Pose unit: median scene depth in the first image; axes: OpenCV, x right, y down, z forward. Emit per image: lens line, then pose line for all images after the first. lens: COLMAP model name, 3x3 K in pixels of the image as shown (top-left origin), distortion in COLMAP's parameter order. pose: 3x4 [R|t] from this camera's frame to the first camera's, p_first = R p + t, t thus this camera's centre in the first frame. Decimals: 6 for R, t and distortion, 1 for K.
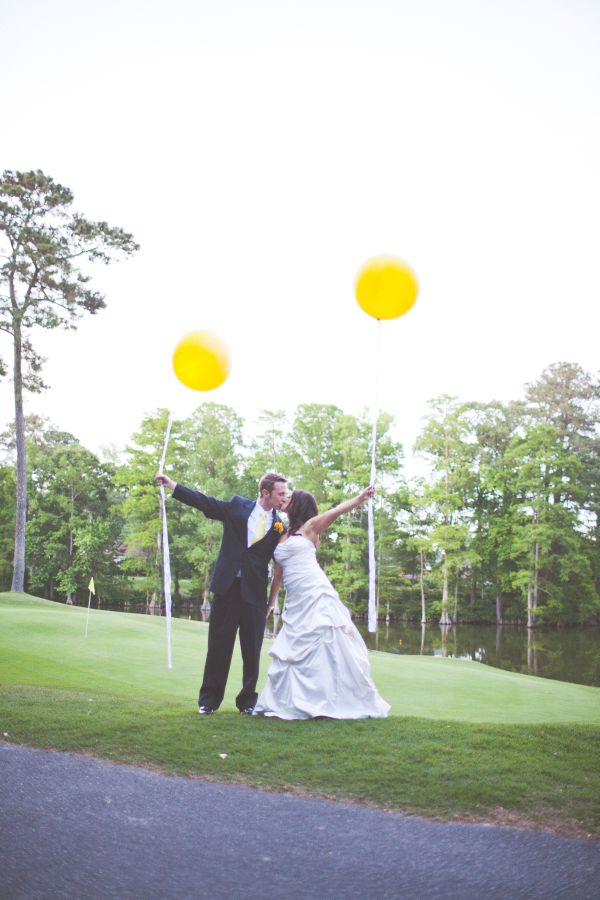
lens RADIAL K [[867.0, 0, 300.0], [0, 867.0, 450.0], [0, 0, 1]] dist [-0.086696, 0.075761]
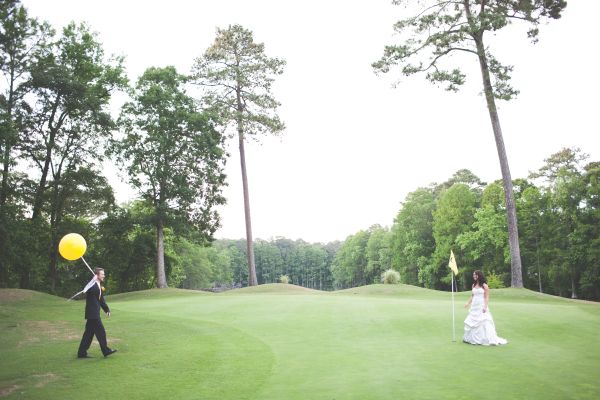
lens RADIAL K [[578.0, 0, 300.0], [0, 578.0, 200.0], [0, 0, 1]] dist [-0.086696, 0.075761]
pose [[0.688435, -0.142730, -0.711115, 0.000945], [0.140842, 0.988091, -0.061973, 0.033404], [0.711491, -0.057491, 0.700339, 0.166433]]
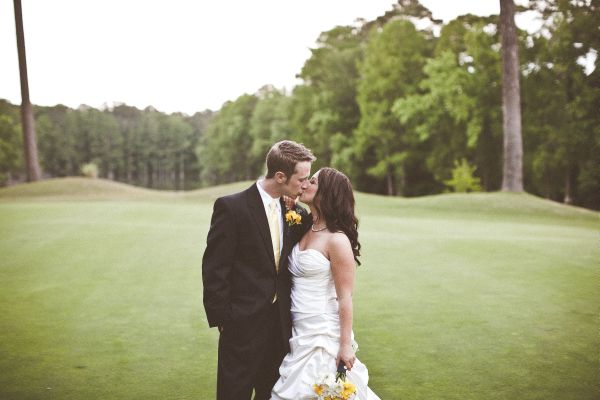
lens RADIAL K [[874.2, 0, 300.0], [0, 874.2, 200.0], [0, 0, 1]] dist [-0.148911, 0.177715]
pose [[0.799650, -0.016480, -0.600241, -0.048560], [0.119133, 0.984106, 0.131692, 0.039789], [0.588530, -0.176816, 0.788903, 0.234373]]
